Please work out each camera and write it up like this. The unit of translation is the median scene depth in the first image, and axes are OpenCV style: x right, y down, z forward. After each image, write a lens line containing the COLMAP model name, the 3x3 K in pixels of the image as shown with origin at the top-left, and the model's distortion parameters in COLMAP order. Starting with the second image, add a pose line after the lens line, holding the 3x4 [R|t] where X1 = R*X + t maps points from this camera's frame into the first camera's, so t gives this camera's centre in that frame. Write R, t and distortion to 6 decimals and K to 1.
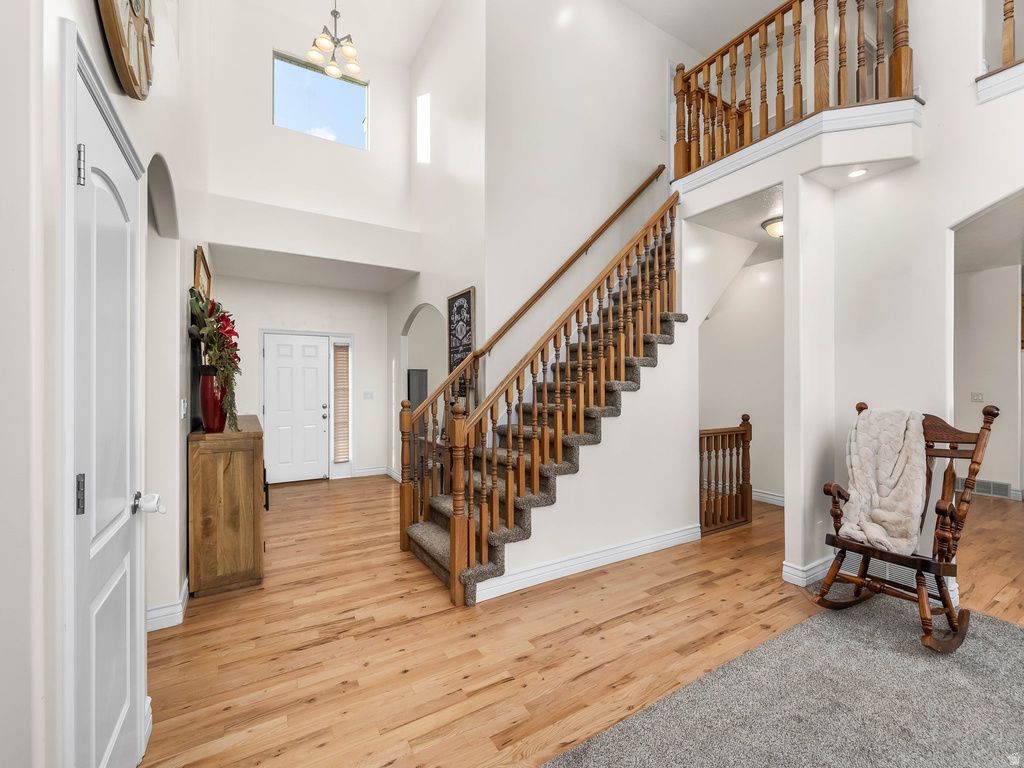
lens RADIAL K [[434.4, 0, 514.7], [0, 434.4, 384.8], [0, 0, 1]] dist [0.001564, -0.000506]
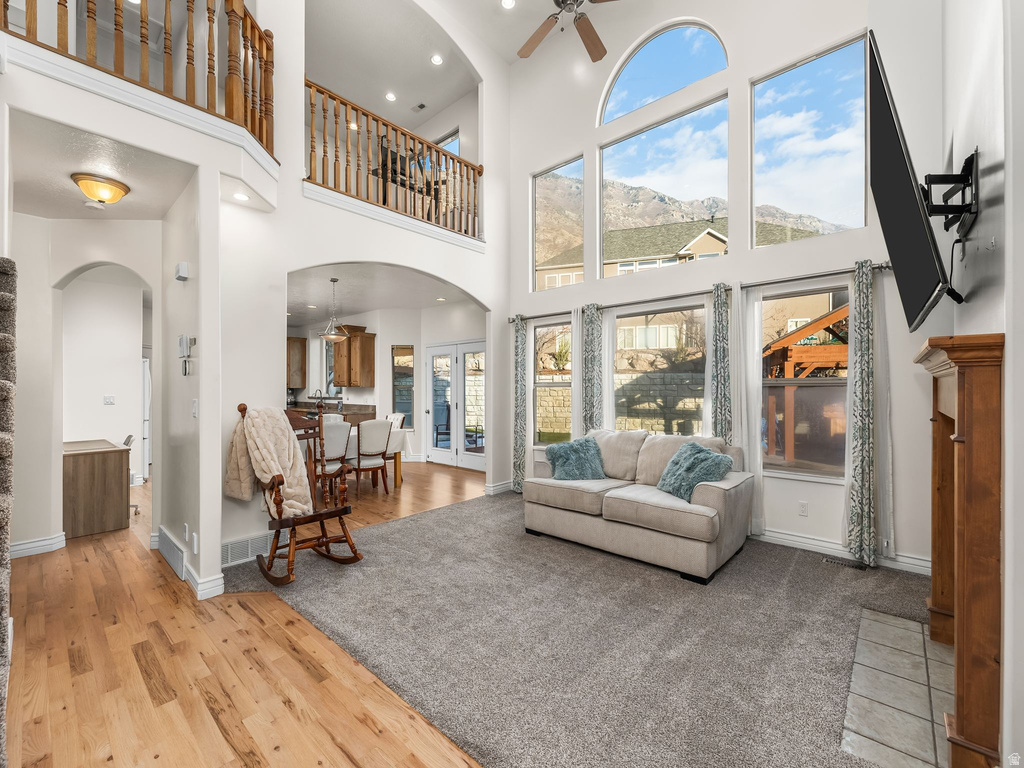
lens RADIAL K [[434.4, 0, 517.3], [0, 434.4, 385.1], [0, 0, 1]] dist [0.001564, -0.000506]
pose [[-0.291189, 0.005134, 0.956652, -0.504518], [0.003701, 0.999984, -0.004240, 0.012969], [-0.956658, 0.002306, -0.291204, 0.741434]]
